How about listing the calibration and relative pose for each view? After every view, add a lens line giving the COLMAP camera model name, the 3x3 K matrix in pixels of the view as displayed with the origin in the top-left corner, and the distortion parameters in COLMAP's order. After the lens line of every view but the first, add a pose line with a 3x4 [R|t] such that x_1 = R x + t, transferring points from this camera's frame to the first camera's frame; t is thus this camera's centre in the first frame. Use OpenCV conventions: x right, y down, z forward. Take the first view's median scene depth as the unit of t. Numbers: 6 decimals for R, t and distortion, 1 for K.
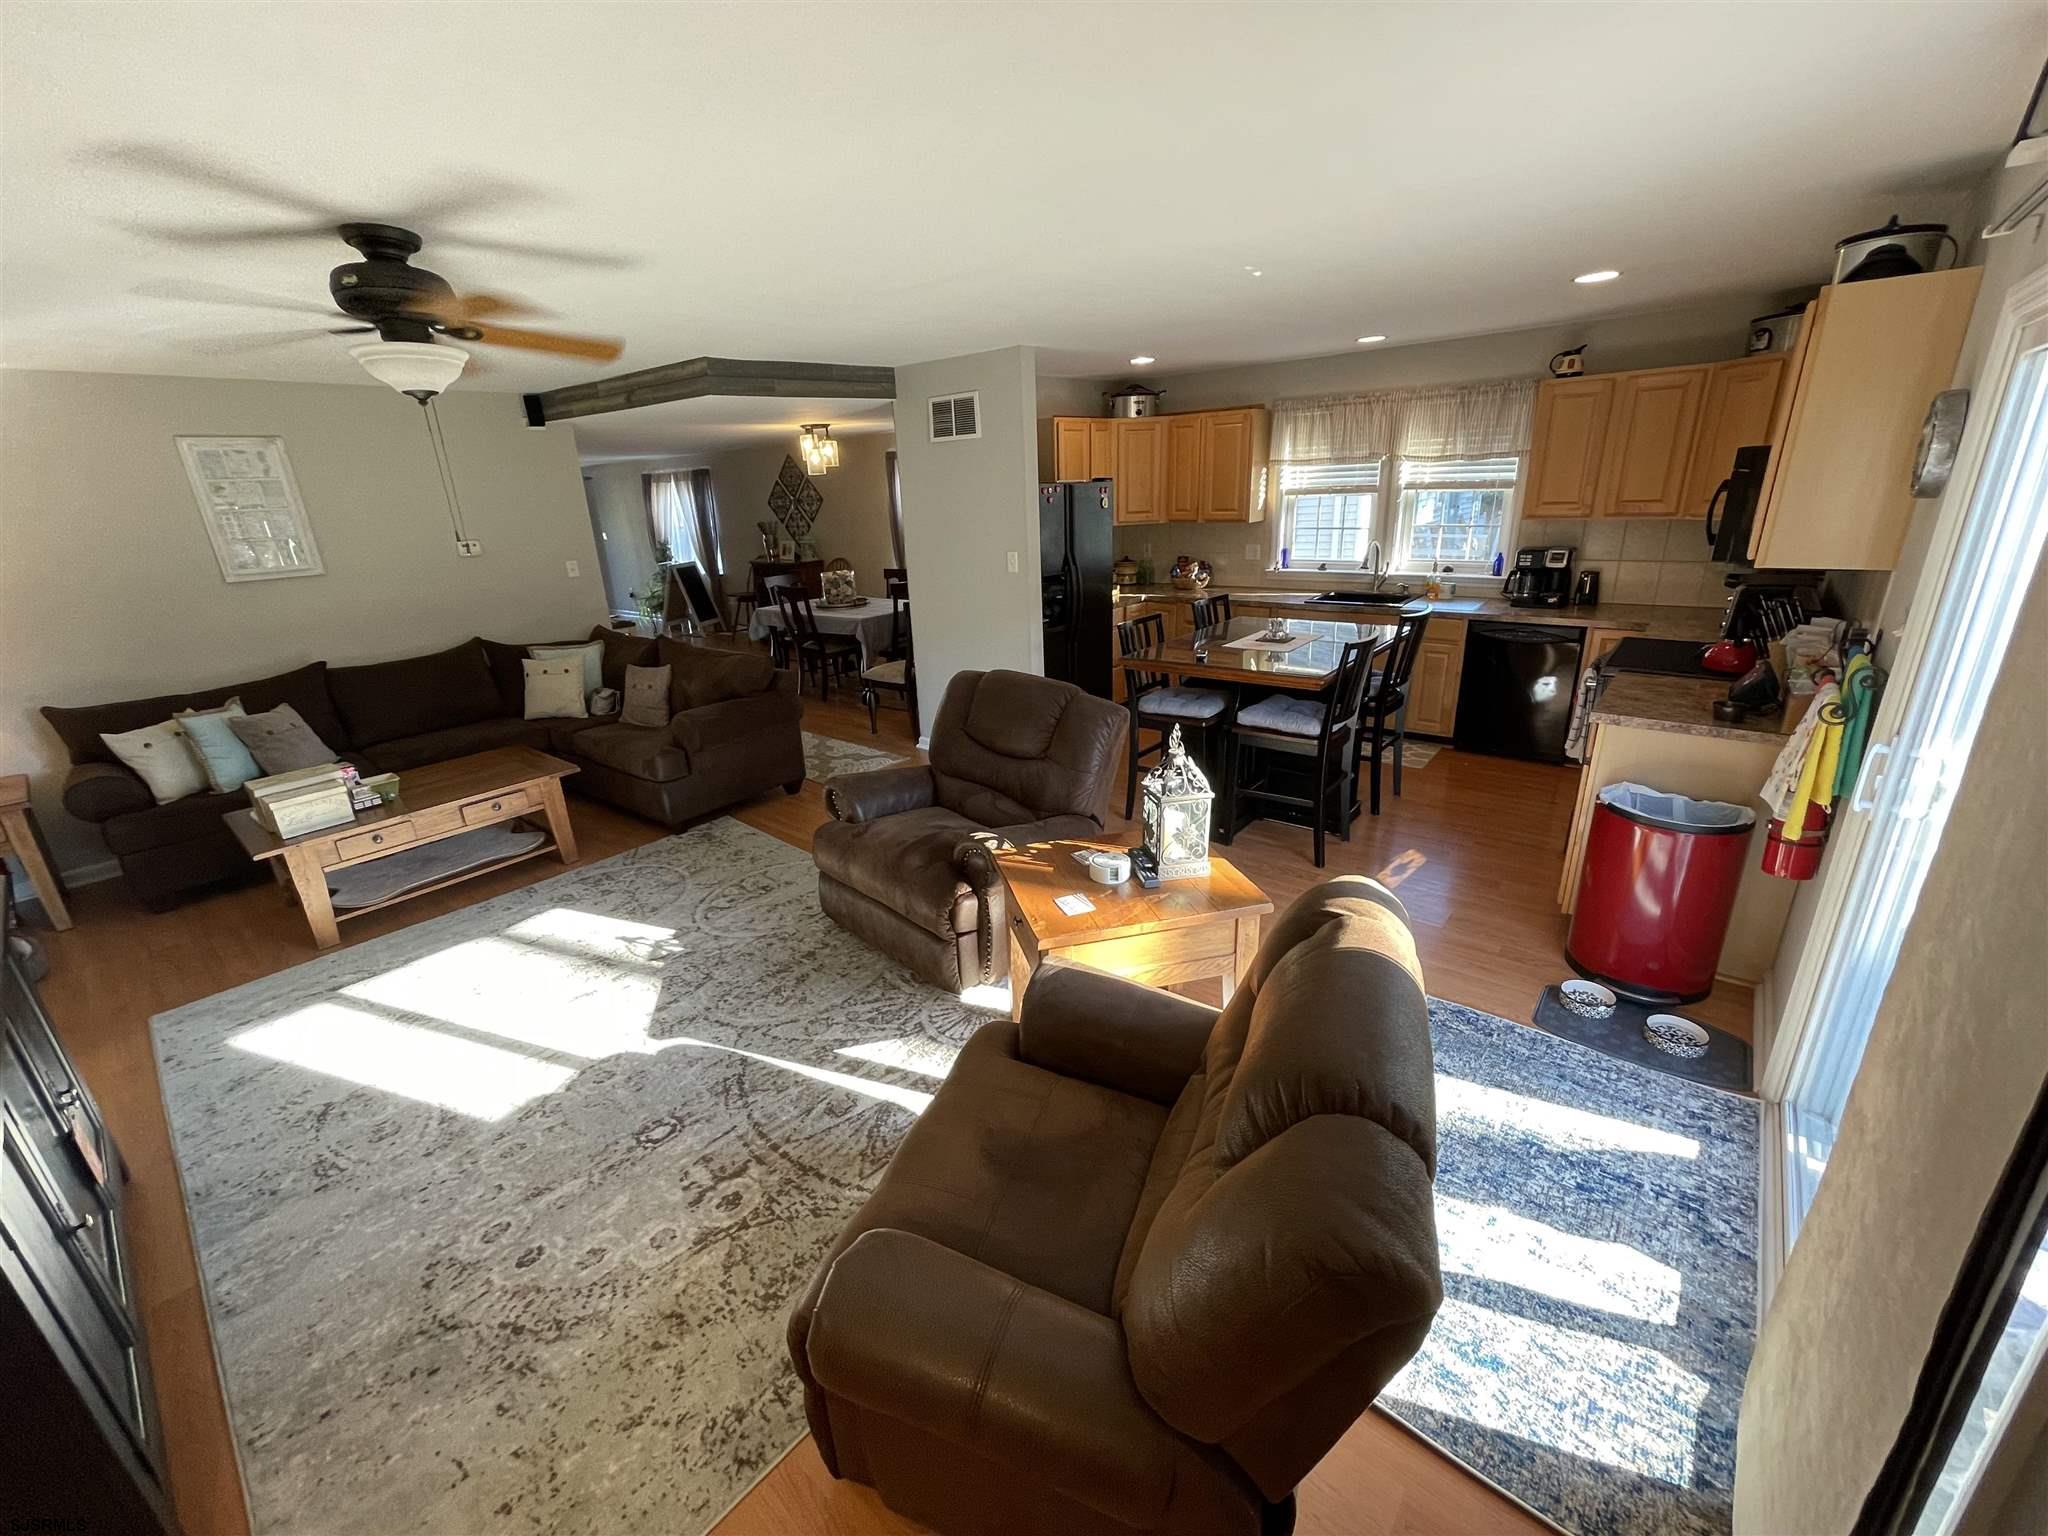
lens RADIAL K [[821.3, 0, 1024.0], [0, 821.3, 768.0], [0, 0, 1]] dist [-0.027886, 0.020432]
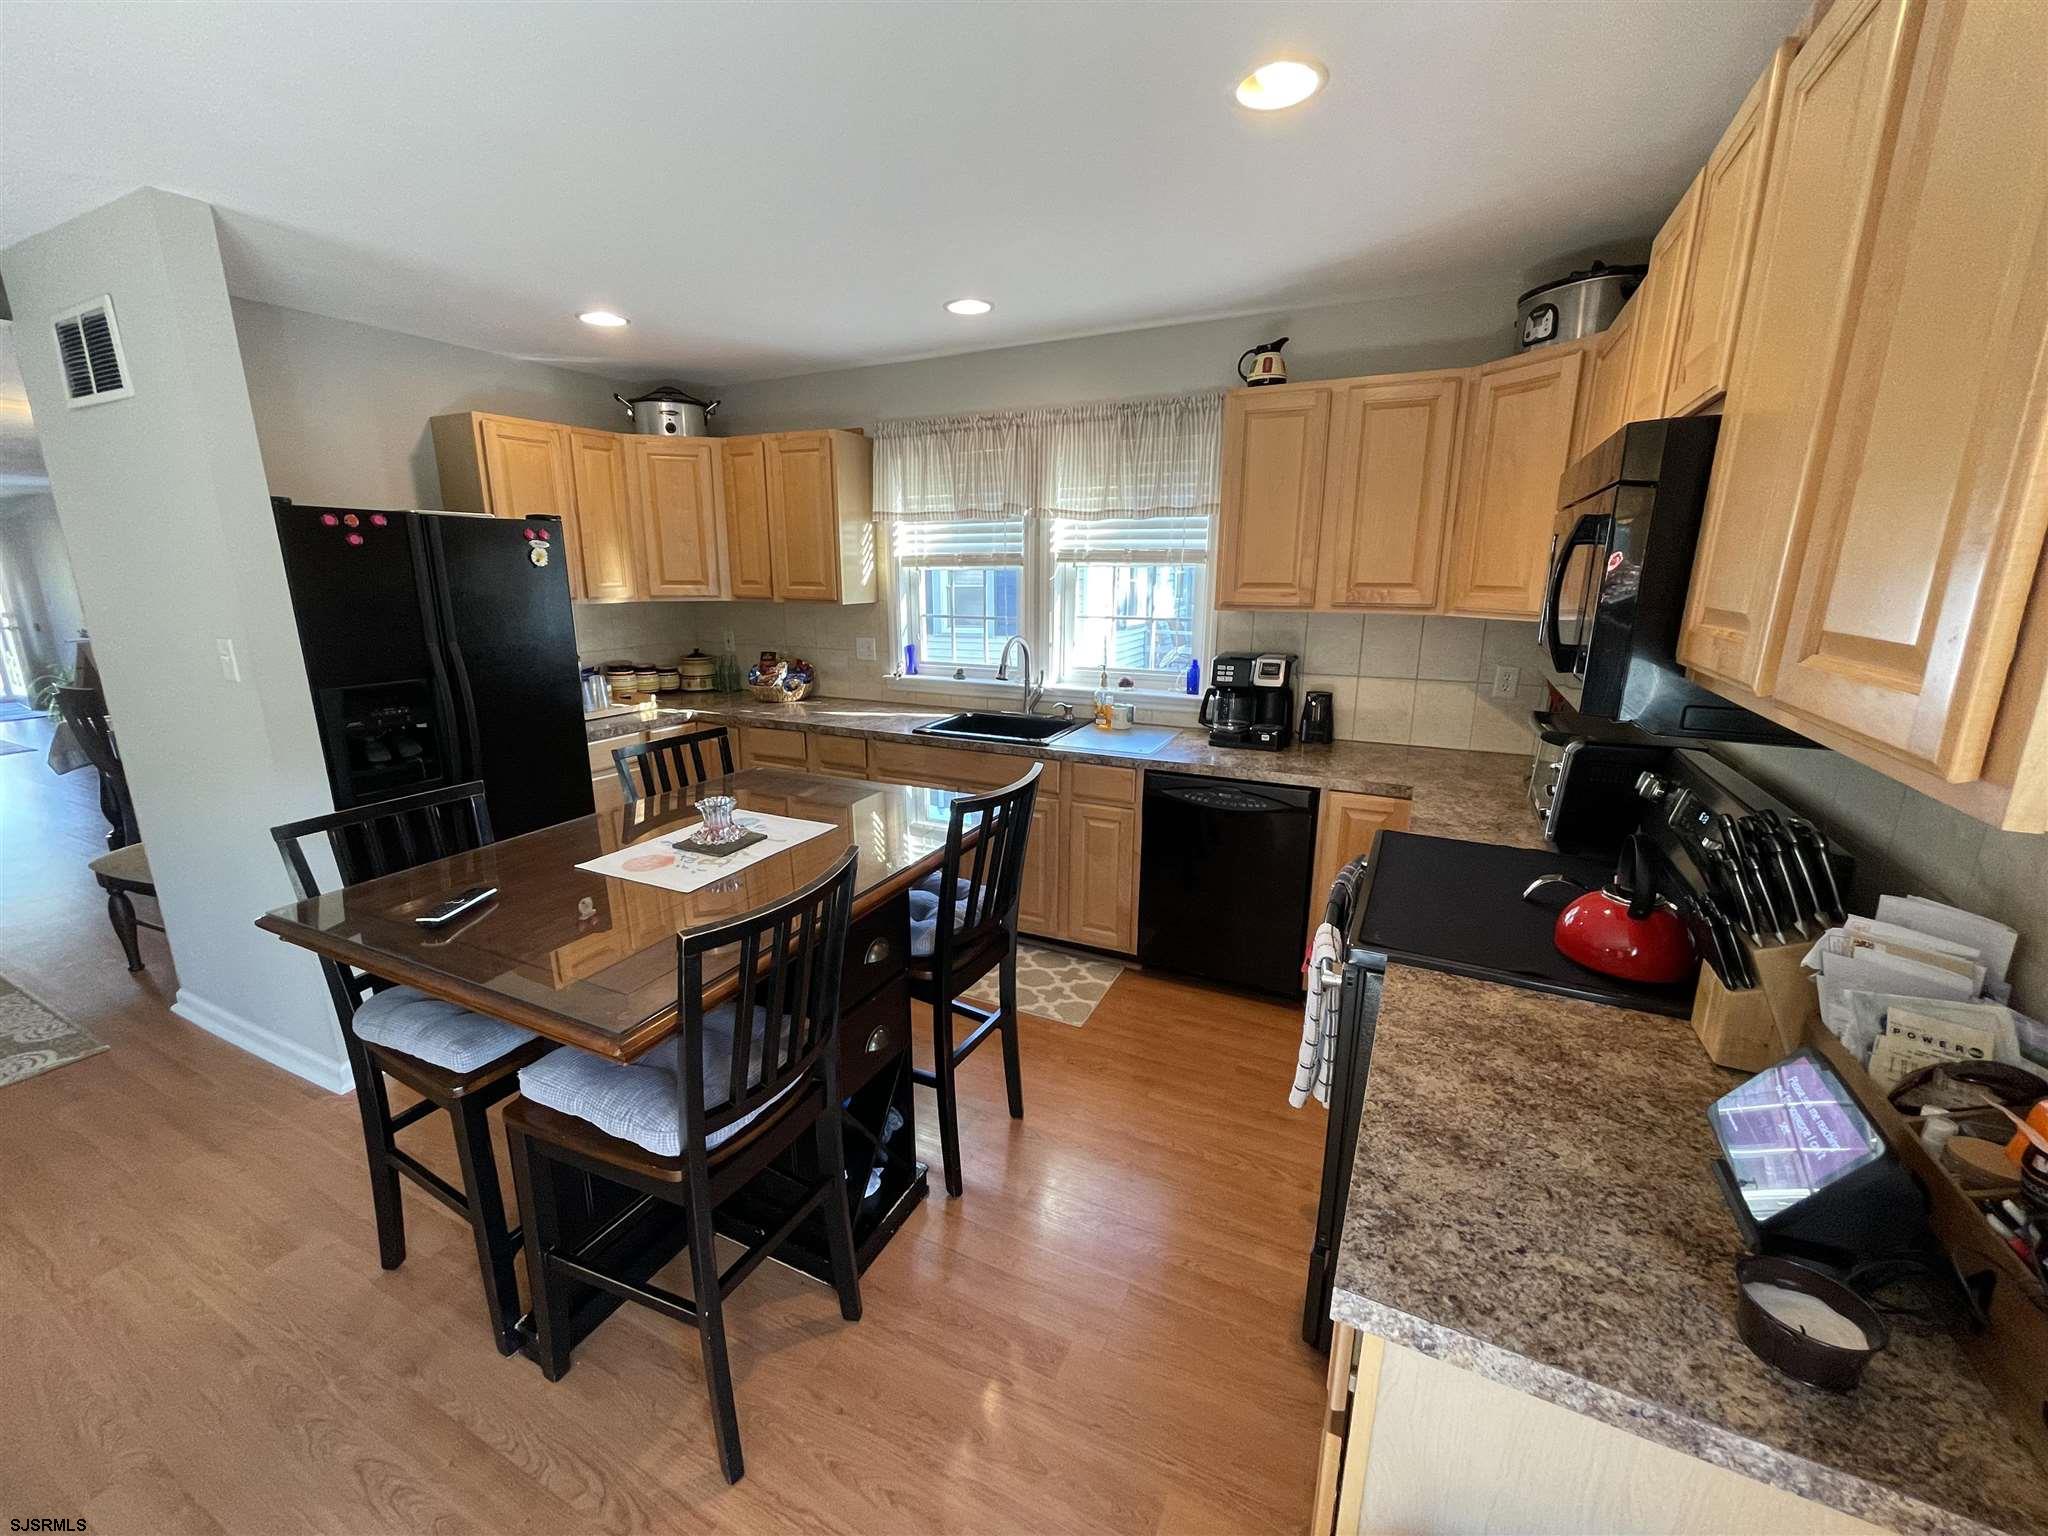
lens RADIAL K [[830.4, 0, 1014.9], [0, 830.4, 771.6], [0, 0, 1]] dist [0.000817, -0.000239]
pose [[0.971554, -0.011026, 0.236563, 0.289043], [0.034789, 0.994724, -0.096513, -0.117030], [-0.234251, 0.101997, 0.966811, 0.403997]]
